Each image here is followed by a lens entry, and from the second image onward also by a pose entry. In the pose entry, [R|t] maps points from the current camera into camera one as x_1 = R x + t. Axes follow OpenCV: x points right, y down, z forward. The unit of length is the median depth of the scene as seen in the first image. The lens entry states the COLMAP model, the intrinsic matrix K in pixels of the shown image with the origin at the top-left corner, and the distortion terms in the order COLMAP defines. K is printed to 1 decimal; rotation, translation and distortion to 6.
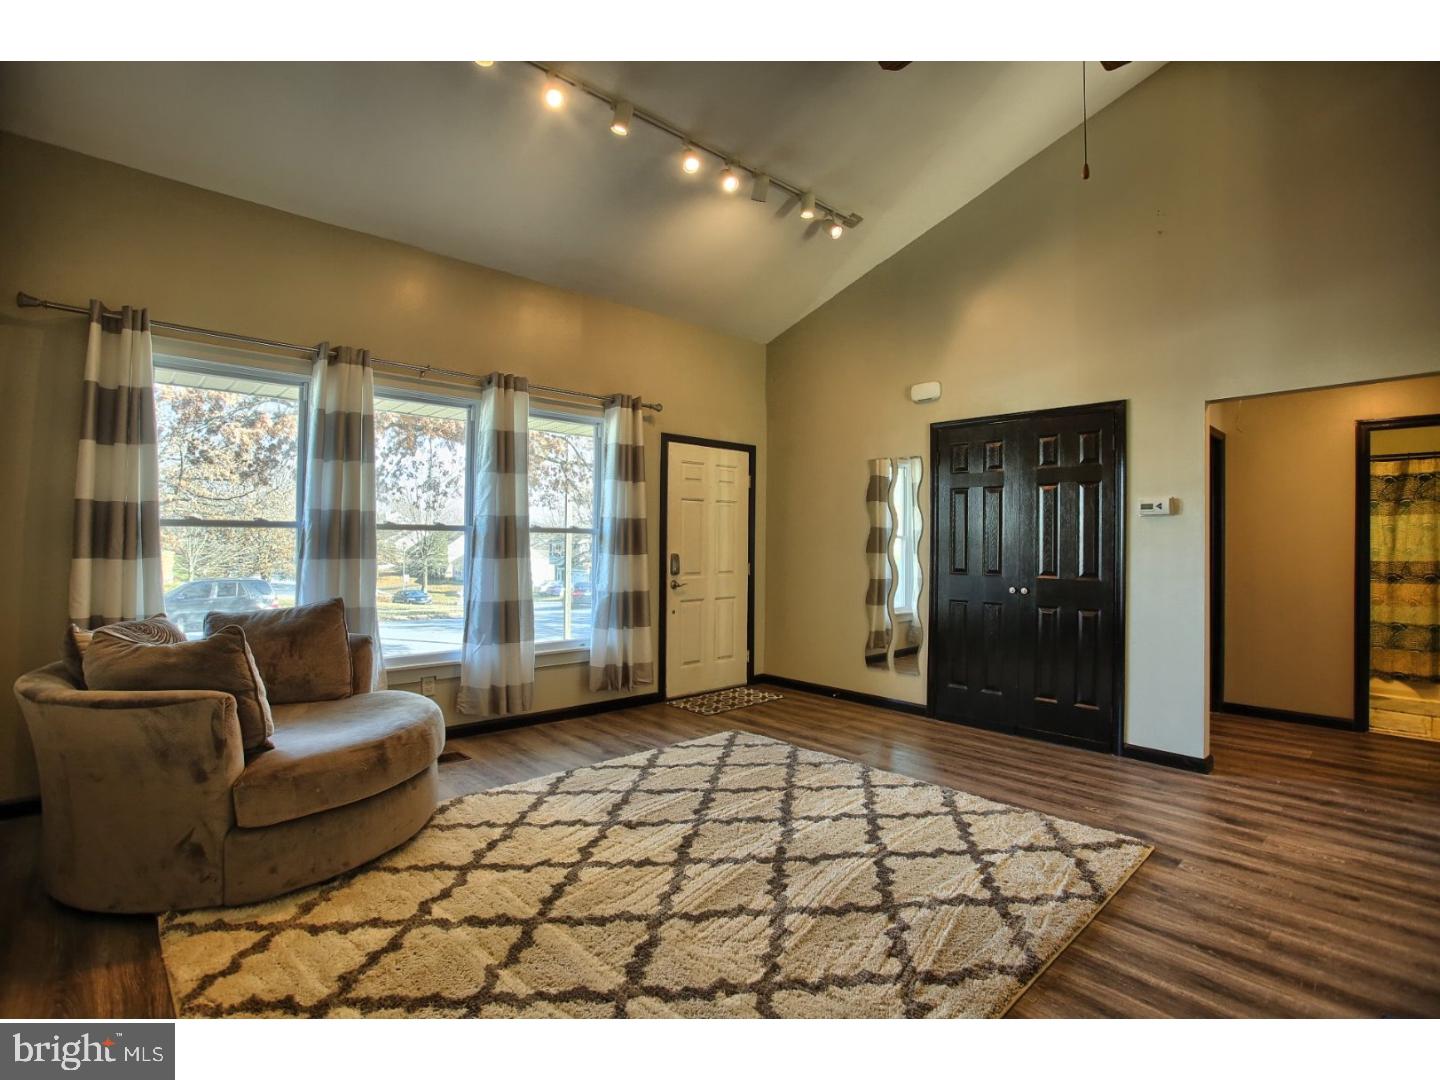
lens RADIAL K [[705.1, 0, 709.5], [0, 705.1, 530.4], [0, 0, 1]] dist [-0.086598, 0.034540]
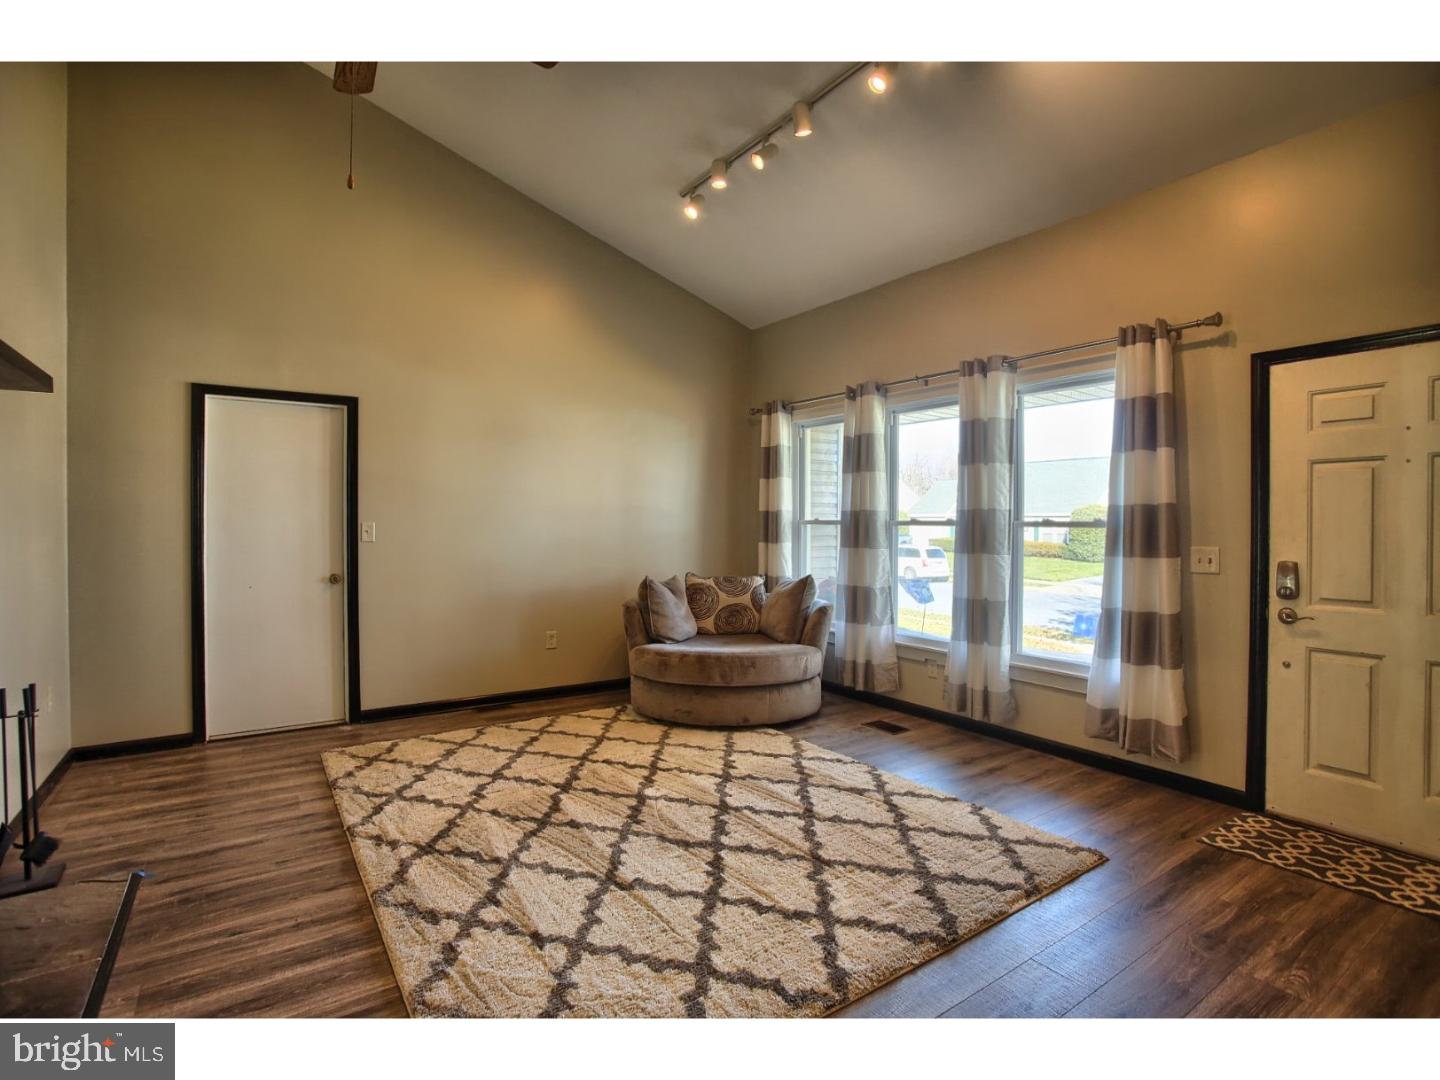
lens RADIAL K [[705.1, 0, 709.5], [0, 705.1, 530.4], [0, 0, 1]] dist [-0.086598, 0.034540]
pose [[-0.157867, 0.003810, -0.987453, 0.741895], [0.011064, 0.999937, 0.002090, 0.002360], [0.987398, -0.010595, -0.157899, 0.842962]]
